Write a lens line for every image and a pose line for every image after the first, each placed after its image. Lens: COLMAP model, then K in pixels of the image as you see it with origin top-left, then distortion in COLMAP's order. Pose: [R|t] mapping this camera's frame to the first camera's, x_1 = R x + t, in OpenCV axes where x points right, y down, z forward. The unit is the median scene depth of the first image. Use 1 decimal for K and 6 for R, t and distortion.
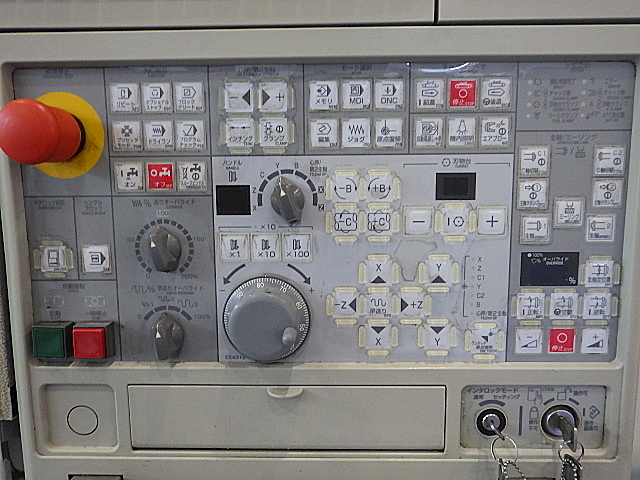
lens RADIAL K [[525.7, 0, 319.1], [0, 525.7, 240.9], [0, 0, 1]] dist [-0.000691, -0.005934]
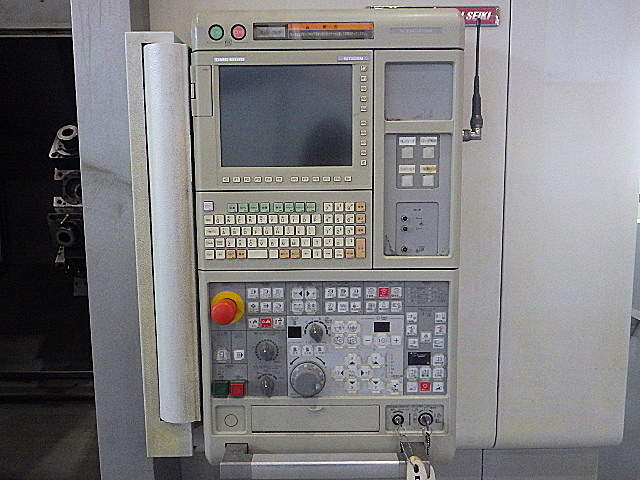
lens RADIAL K [[525.7, 0, 320.8], [0, 525.7, 243.5], [0, 0, 1]] dist [-0.000691, -0.005934]
pose [[0.999855, -0.002016, 0.016894, -0.079491], [0.002396, 0.999744, -0.022490, -0.447073], [-0.016845, 0.022527, 0.999604, -1.544632]]
